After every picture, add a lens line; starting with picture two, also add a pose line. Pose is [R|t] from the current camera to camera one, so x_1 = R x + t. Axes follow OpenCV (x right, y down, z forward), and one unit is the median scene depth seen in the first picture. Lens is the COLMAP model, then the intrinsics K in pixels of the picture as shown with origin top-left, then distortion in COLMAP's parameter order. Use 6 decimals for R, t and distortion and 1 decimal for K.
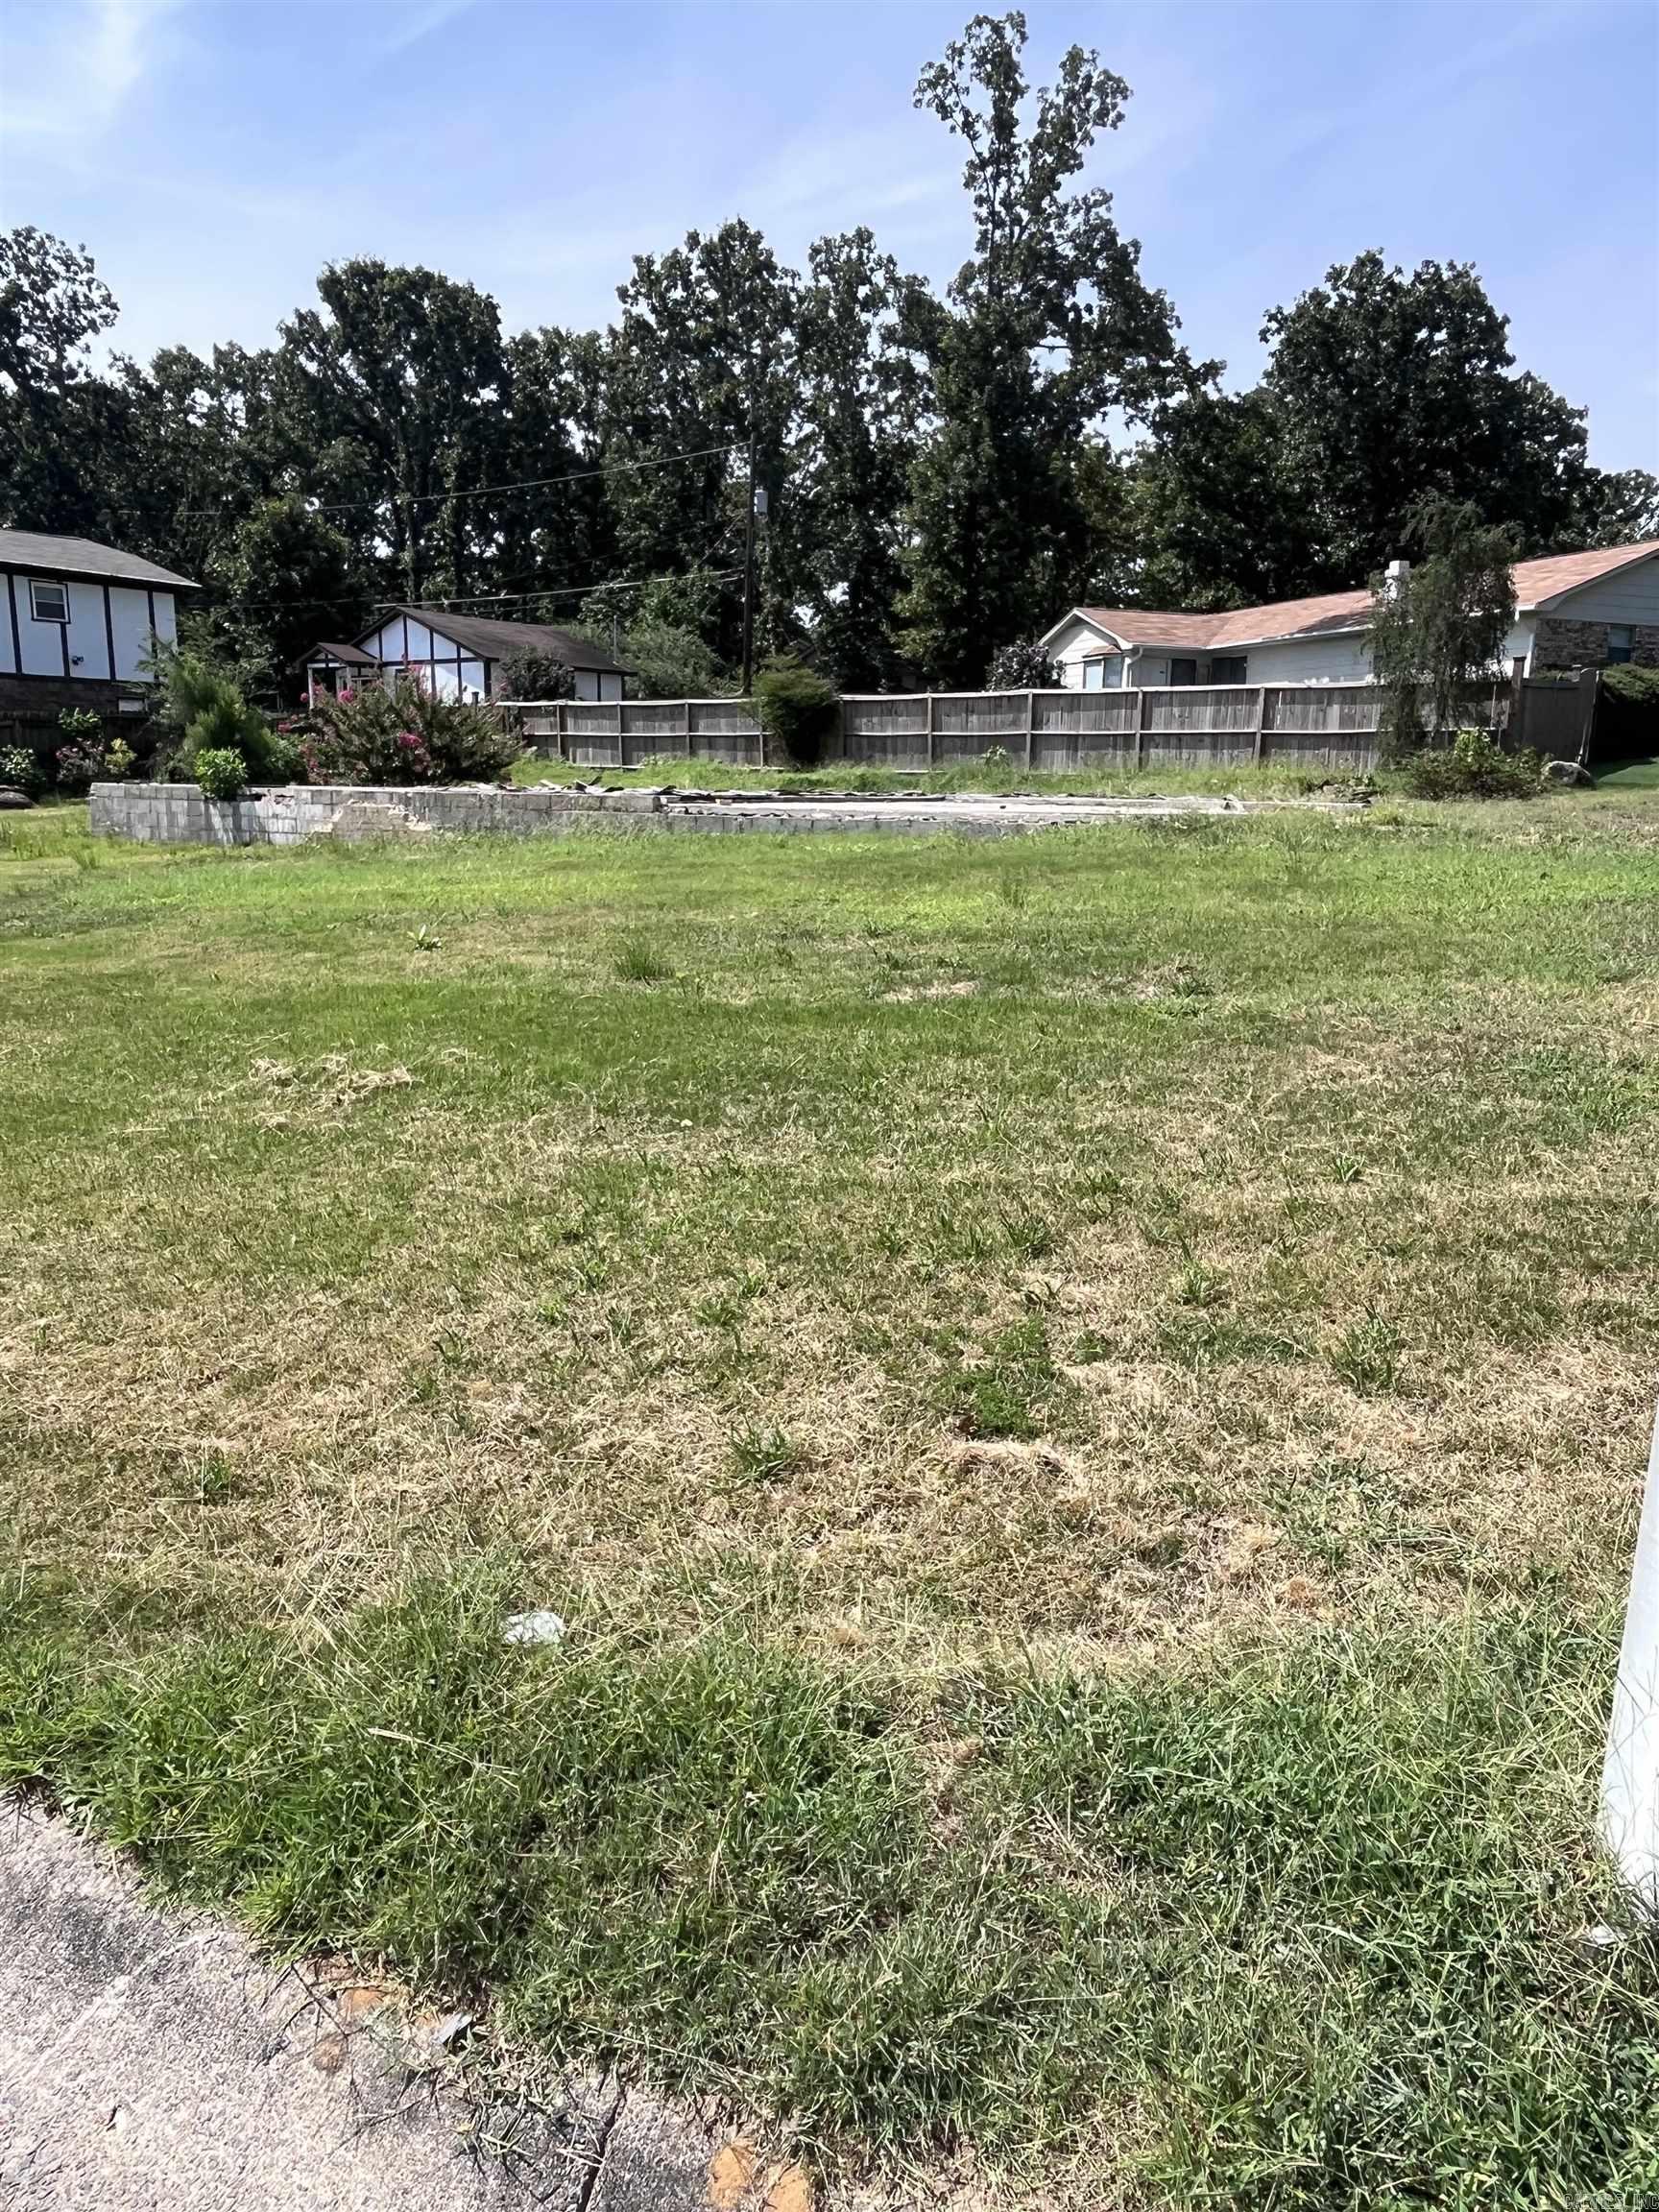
lens RADIAL K [[1521.2, 0, 829.5], [0, 1521.2, 1106.0], [0, 0, 1]] dist [0.003354, 0.002380]
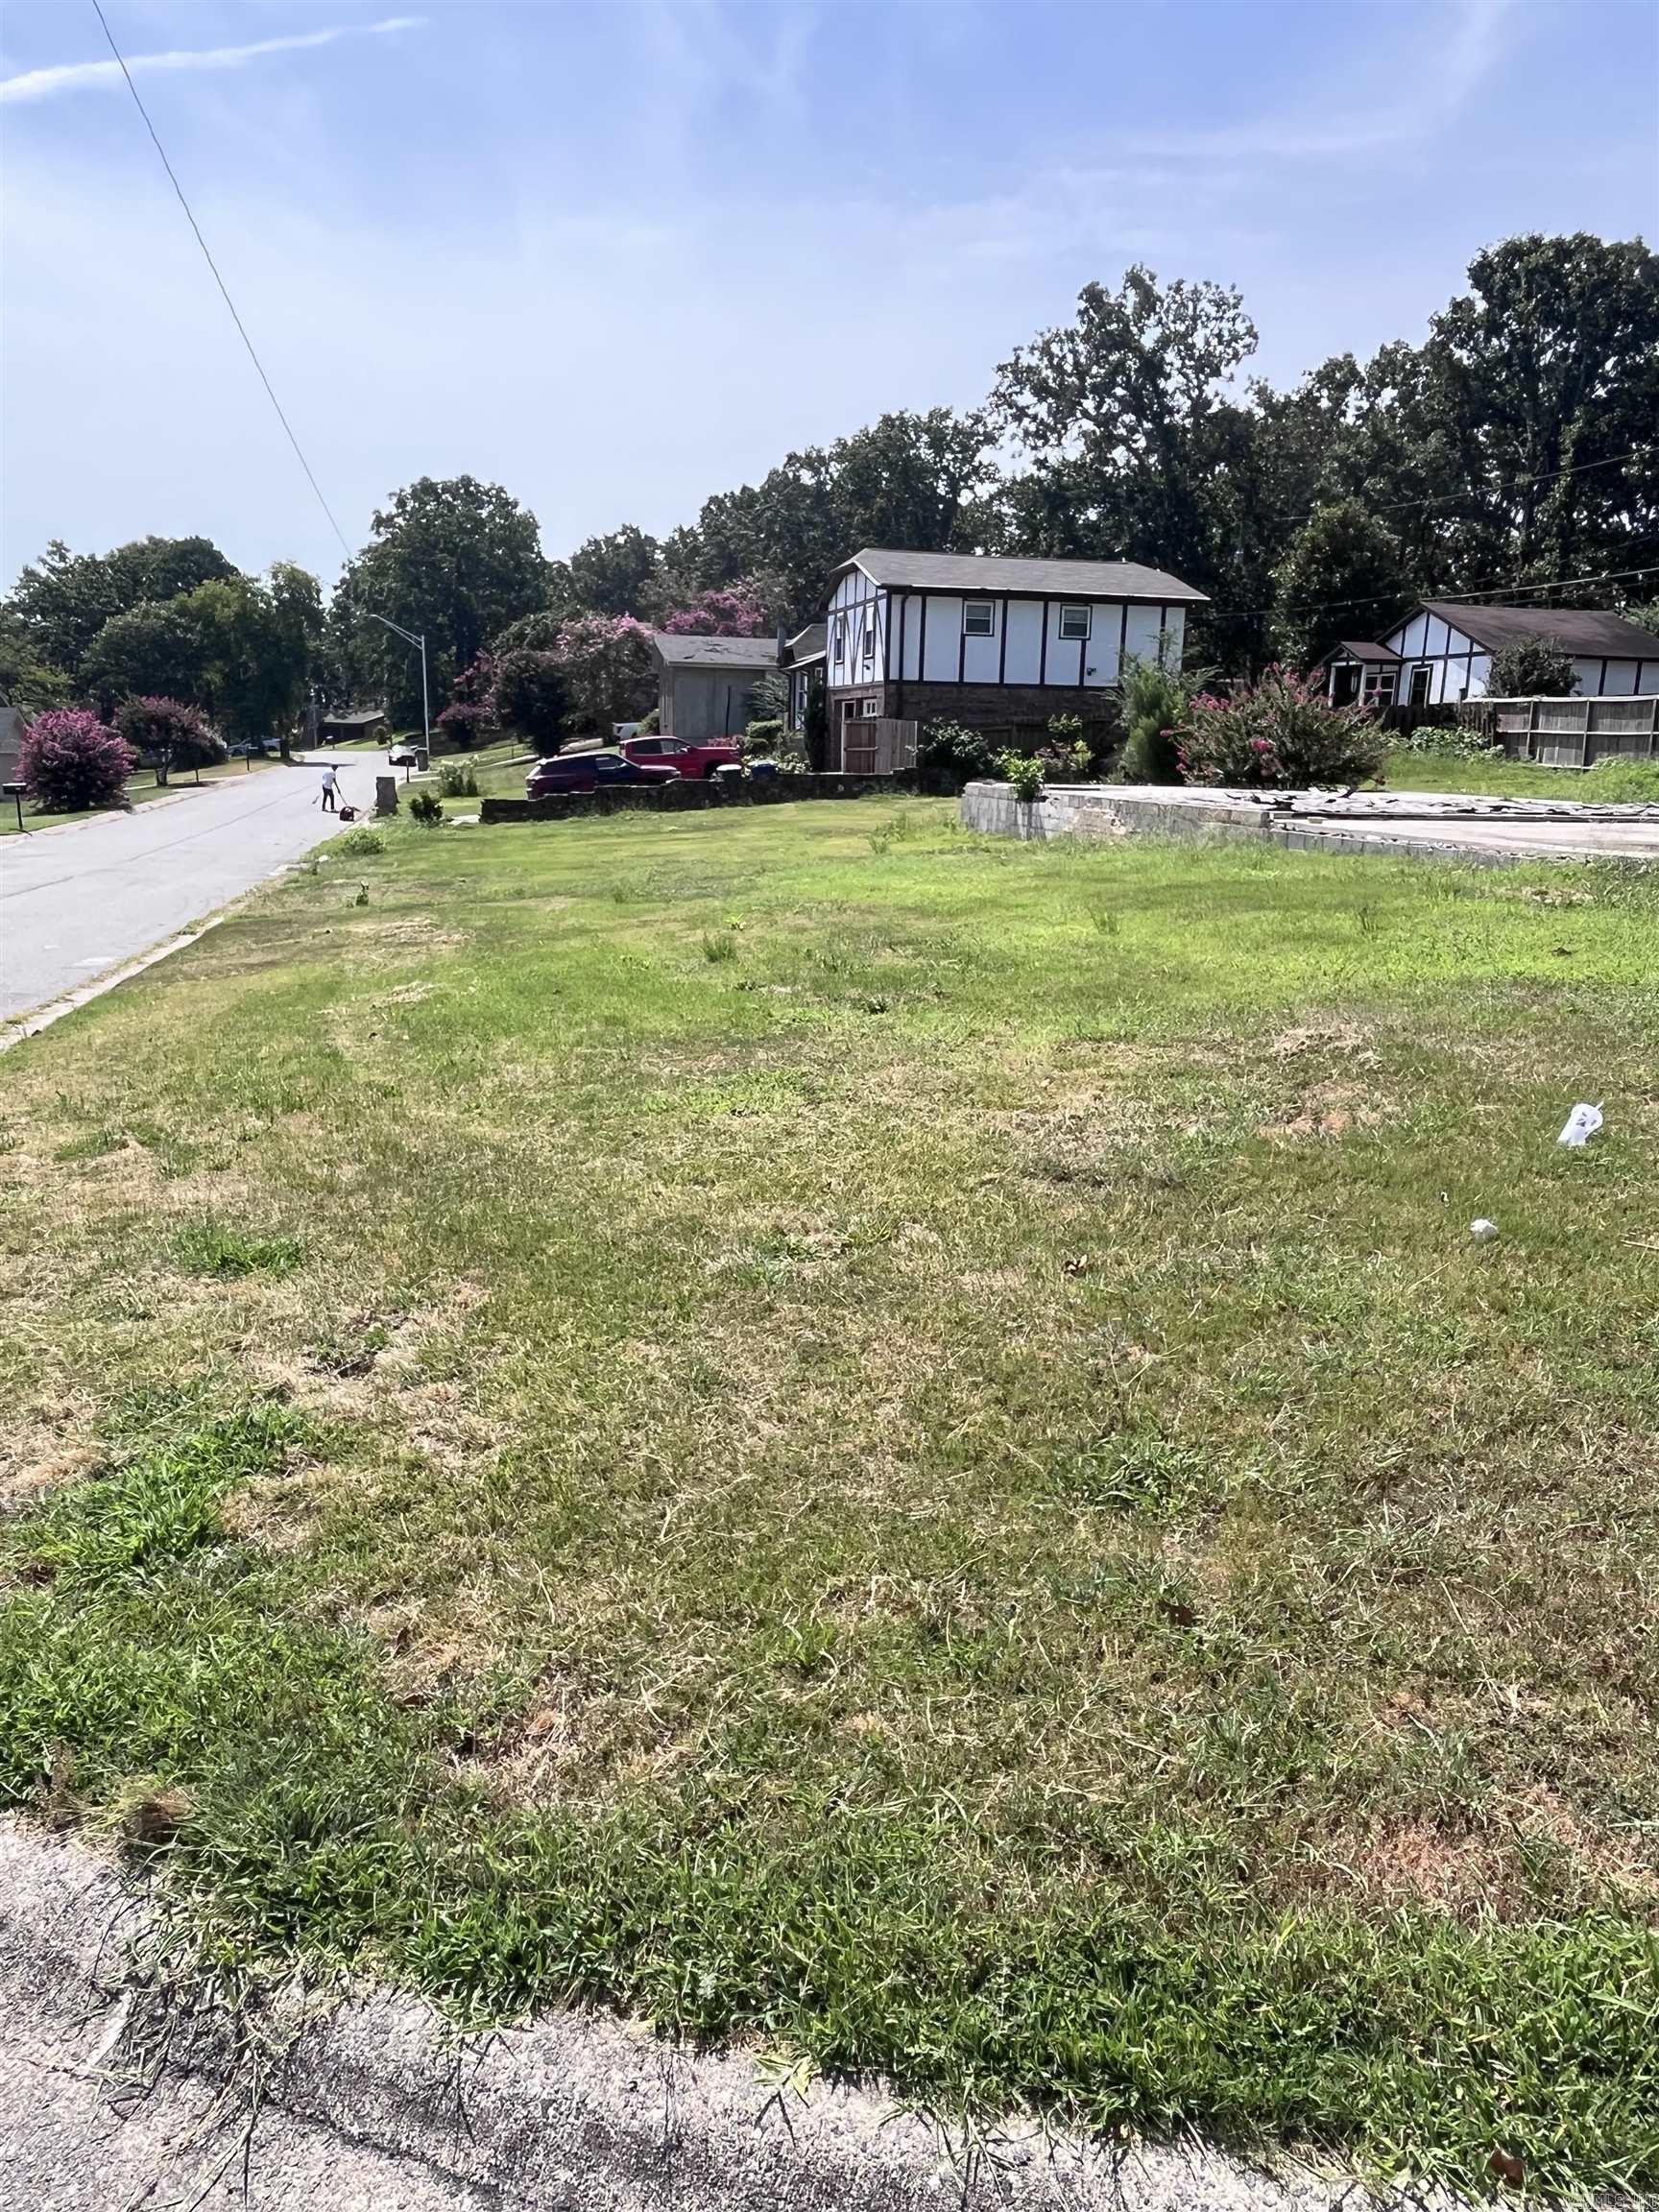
lens RADIAL K [[1521.2, 0, 829.5], [0, 1521.2, 1106.0], [0, 0, 1]] dist [0.003354, 0.002380]
pose [[0.748910, 0.156528, -0.643920, 0.117826], [-0.150115, 0.986515, 0.065218, -0.007096], [0.645446, 0.047820, 0.762308, -0.002354]]
